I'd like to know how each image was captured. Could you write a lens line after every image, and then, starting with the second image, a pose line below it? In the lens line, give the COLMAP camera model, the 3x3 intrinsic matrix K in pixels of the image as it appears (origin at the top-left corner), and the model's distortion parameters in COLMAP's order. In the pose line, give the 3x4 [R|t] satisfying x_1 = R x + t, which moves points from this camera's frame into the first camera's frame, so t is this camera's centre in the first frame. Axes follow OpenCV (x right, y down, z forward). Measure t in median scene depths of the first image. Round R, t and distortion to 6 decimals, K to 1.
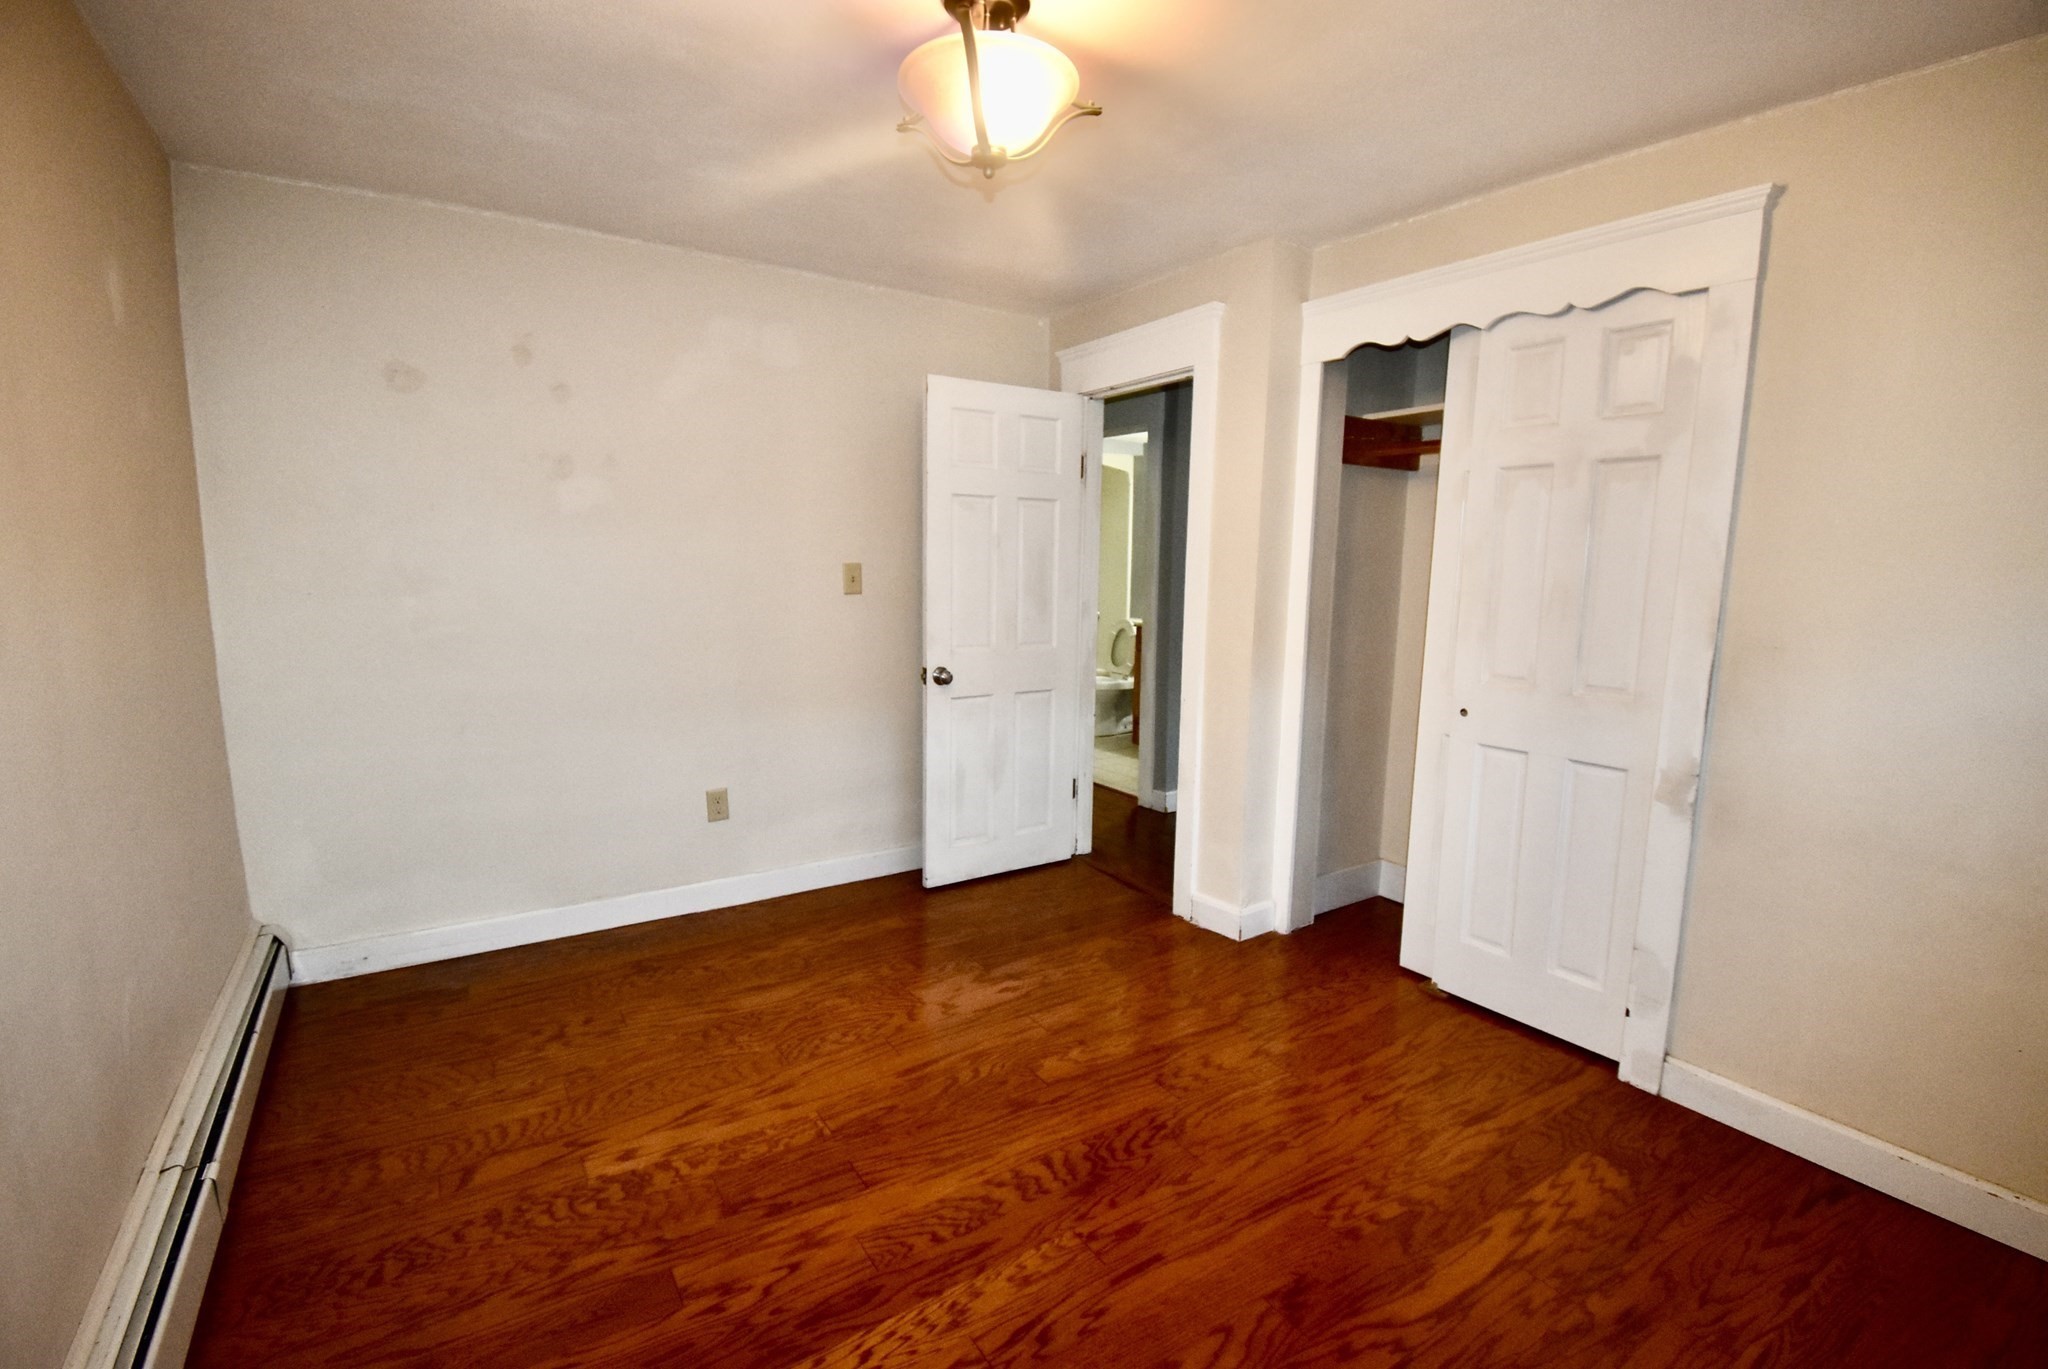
lens RADIAL K [[924.9, 0, 1023.6], [0, 924.9, 682.0], [0, 0, 1]] dist [-0.003176, -0.000377]
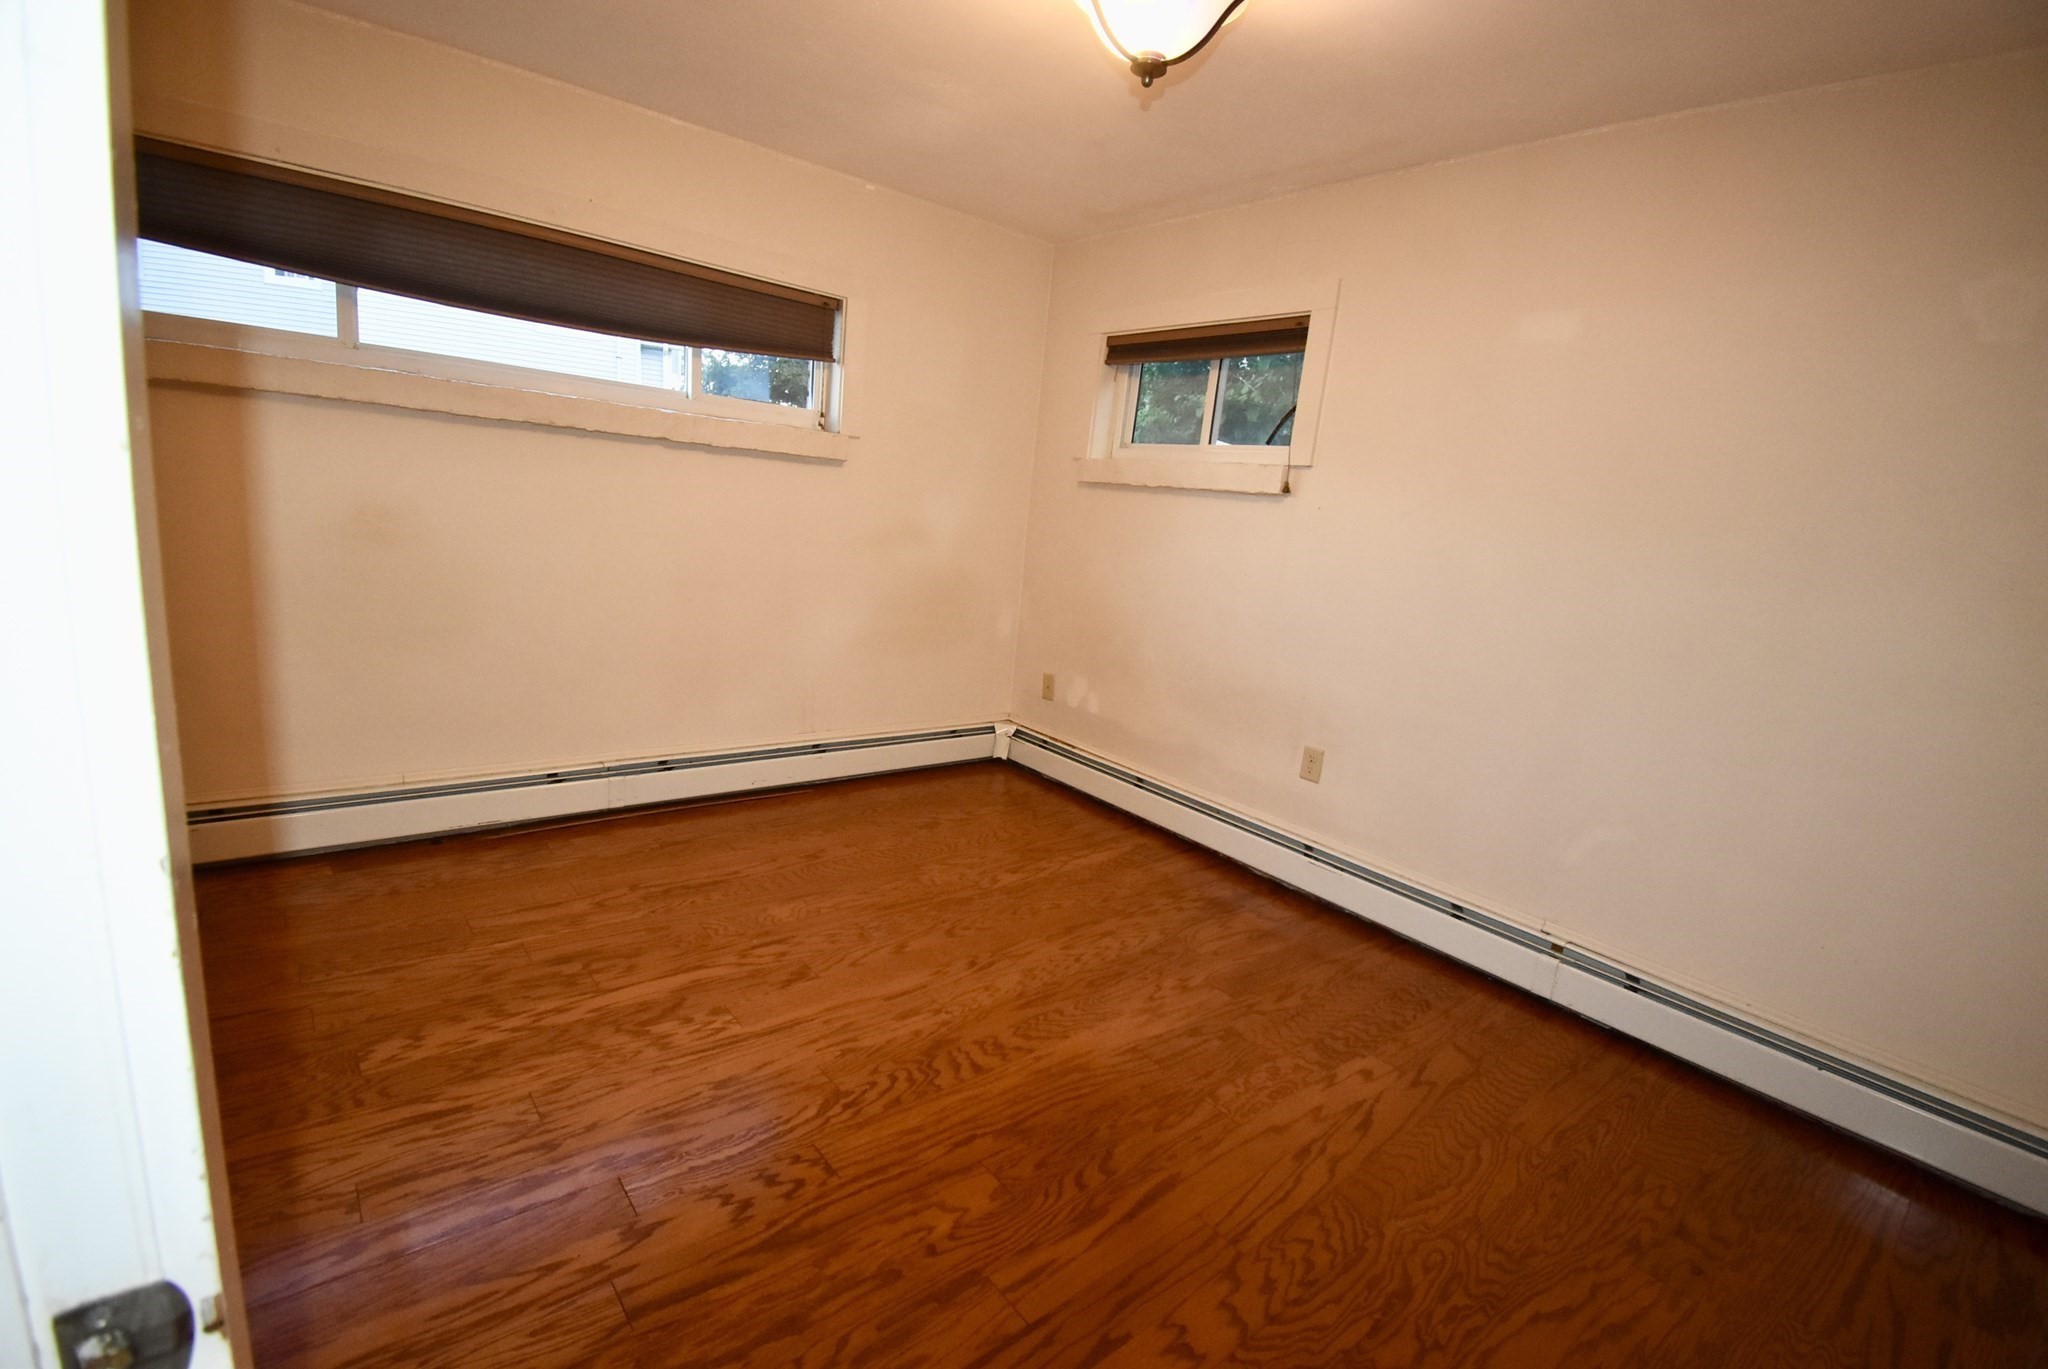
lens RADIAL K [[924.9, 0, 1020.8], [0, 924.9, 684.2], [0, 0, 1]] dist [-0.003176, -0.000377]
pose [[-0.987981, -0.088491, -0.126737, 0.145912], [-0.126020, 0.935912, 0.328919, -0.216031], [0.089508, 0.340937, -0.935815, 1.842465]]
